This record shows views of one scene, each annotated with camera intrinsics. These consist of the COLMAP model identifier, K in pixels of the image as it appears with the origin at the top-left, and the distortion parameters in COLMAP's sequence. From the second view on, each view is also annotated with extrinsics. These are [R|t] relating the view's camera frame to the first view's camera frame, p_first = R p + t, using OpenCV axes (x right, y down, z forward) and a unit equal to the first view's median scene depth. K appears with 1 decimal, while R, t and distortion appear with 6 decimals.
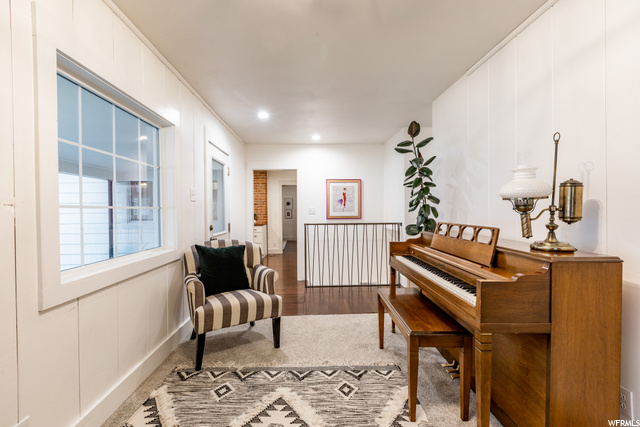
lens RADIAL K [[281.7, 0, 320.0], [0, 281.7, 213.5], [0, 0, 1]] dist [0.001261, 0.000046]
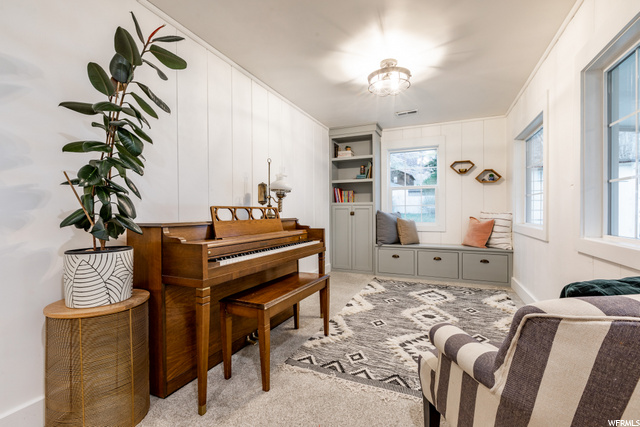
lens RADIAL K [[281.7, 0, 320.0], [0, 281.7, 213.5], [0, 0, 1]] dist [0.001261, 0.000046]
pose [[-0.897244, 0.010868, 0.441401, -0.243474], [0.017178, 0.999799, 0.010301, 0.056835], [-0.441200, 0.016824, -0.897251, 1.855766]]
